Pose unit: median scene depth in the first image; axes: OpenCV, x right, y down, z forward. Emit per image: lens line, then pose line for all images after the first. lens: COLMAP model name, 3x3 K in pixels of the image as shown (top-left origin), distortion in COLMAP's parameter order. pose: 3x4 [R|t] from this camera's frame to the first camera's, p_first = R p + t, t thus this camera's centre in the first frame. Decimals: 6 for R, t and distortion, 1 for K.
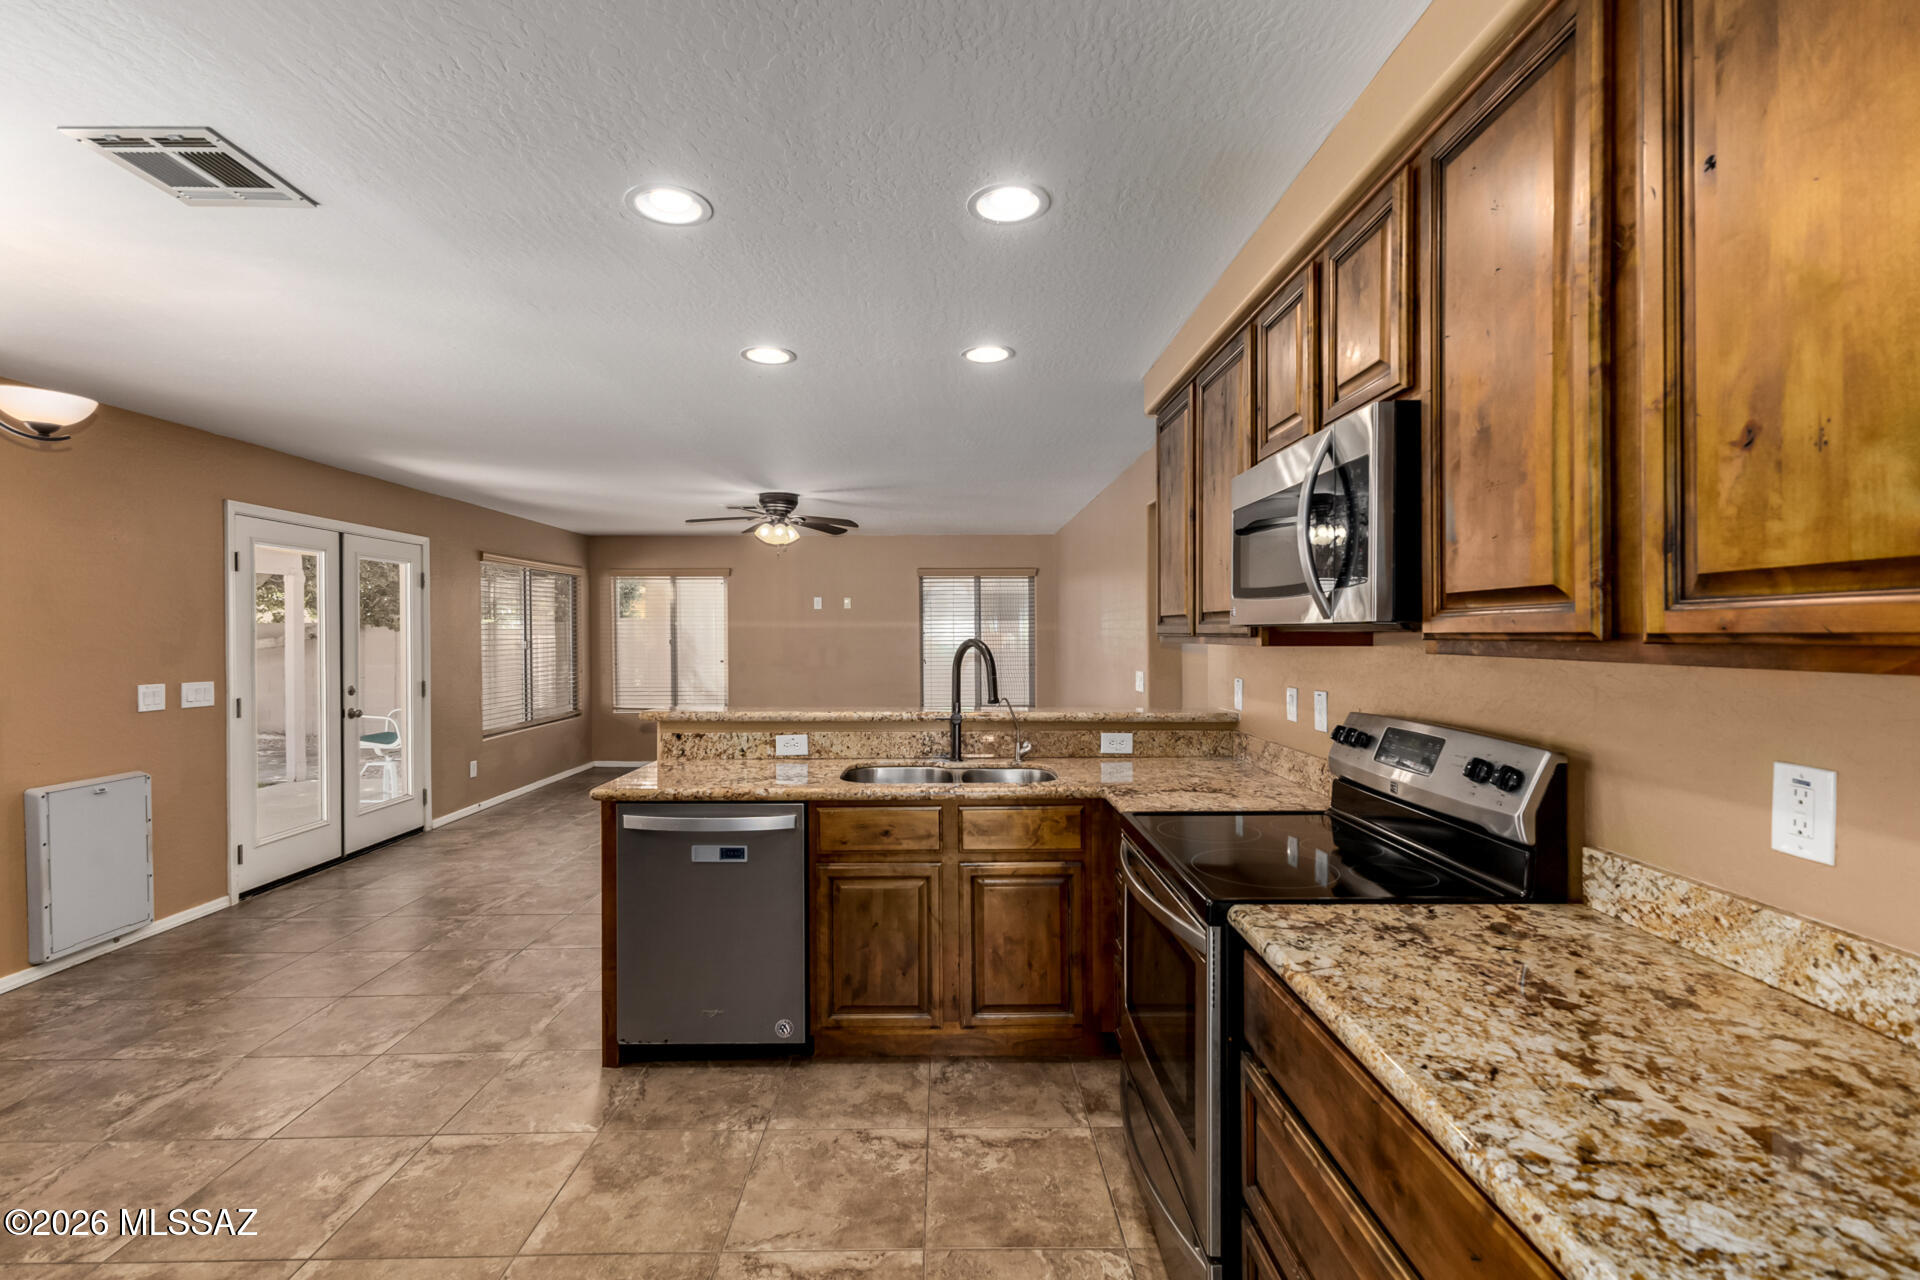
lens RADIAL K [[846.3, 0, 963.8], [0, 846.3, 640.2], [0, 0, 1]] dist [0.000805, -0.000303]
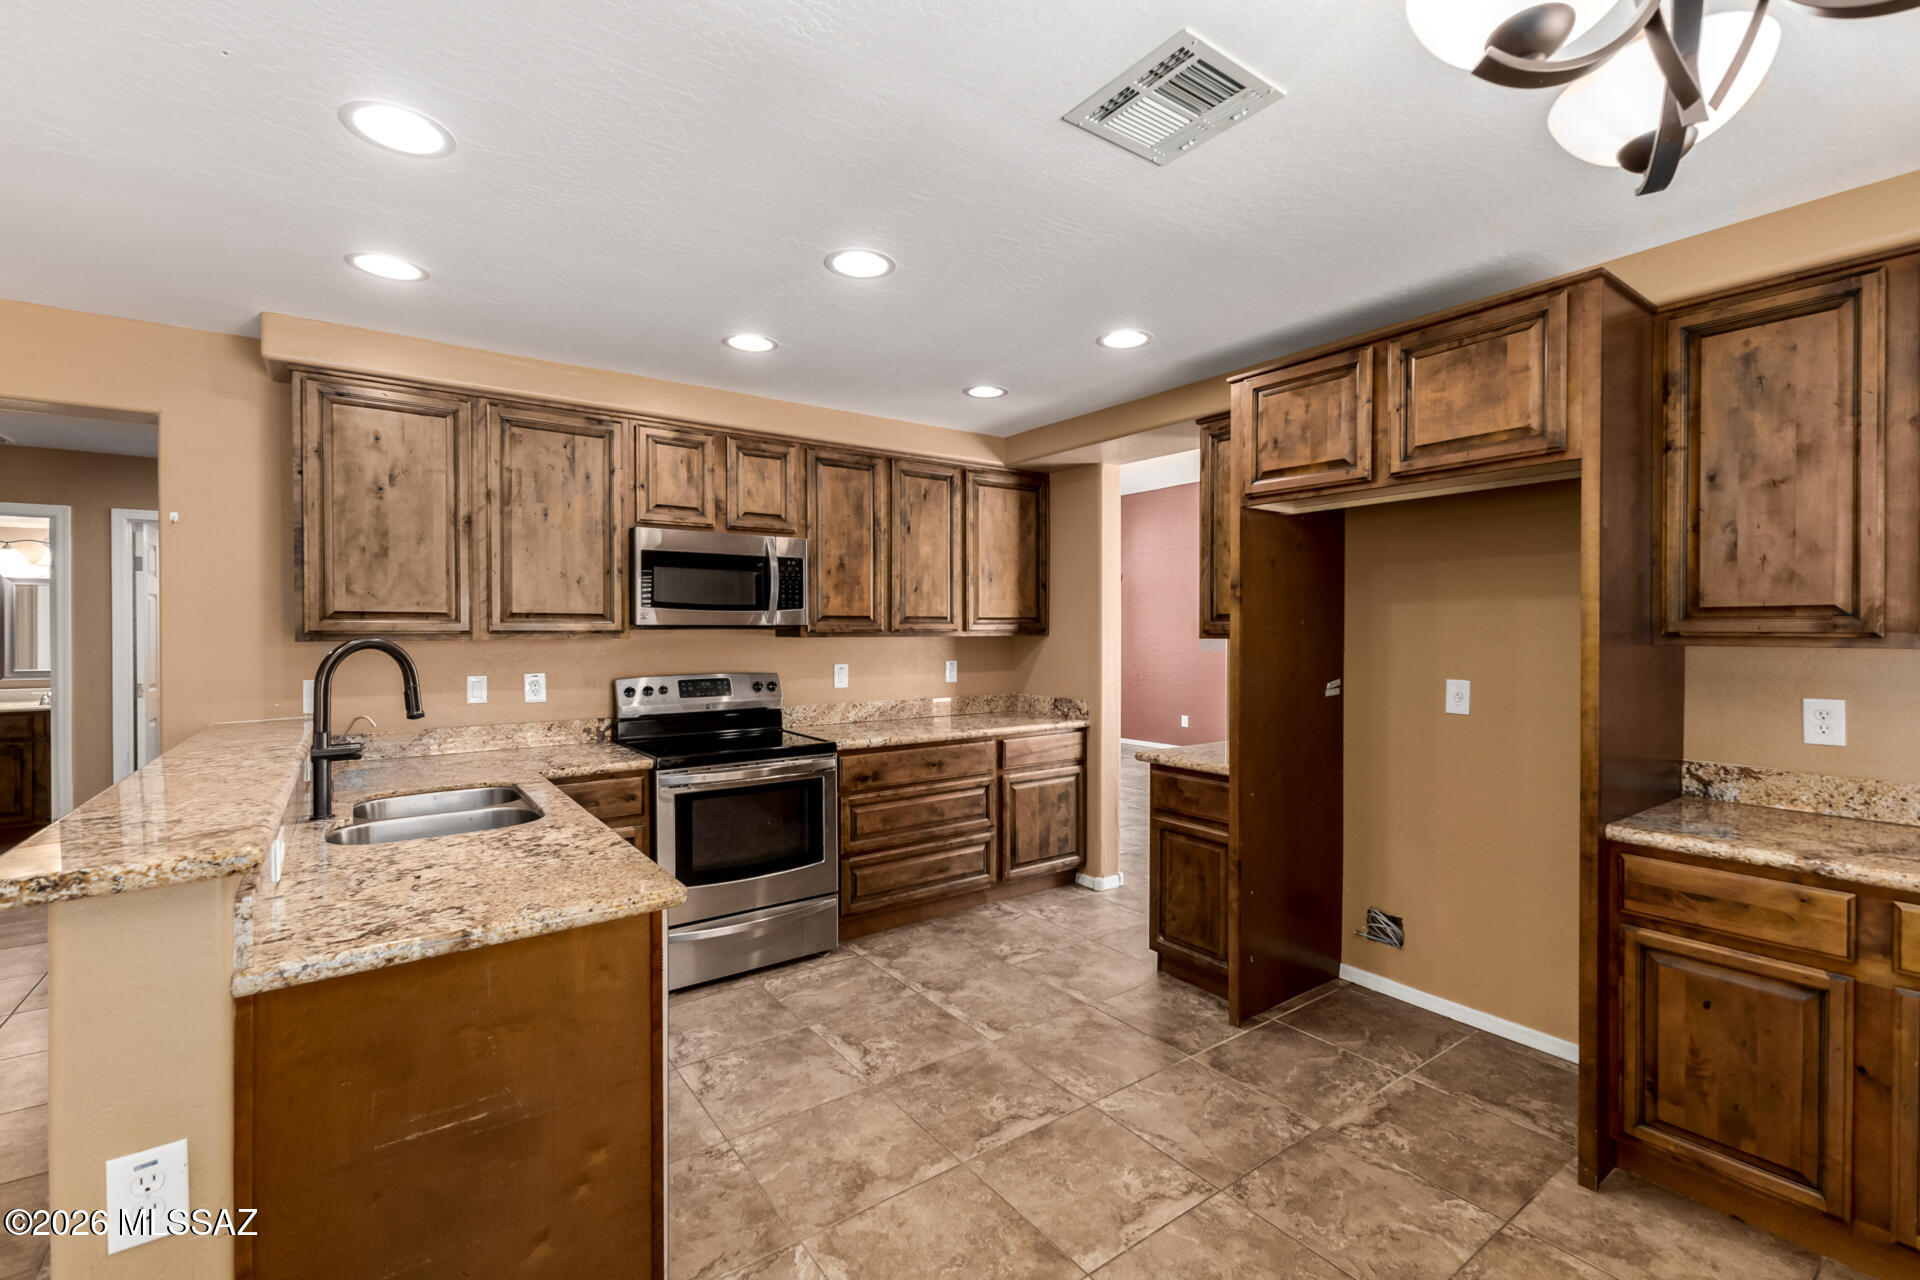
lens RADIAL K [[846.3, 0, 956.8], [0, 846.3, 633.1], [0, 0, 1]] dist [0.000805, -0.000303]
pose [[-0.576095, -0.005662, 0.817363, -1.707243], [0.010082, 0.999851, 0.014032, -0.028573], [-0.817321, 0.016324, -0.575952, 1.926030]]
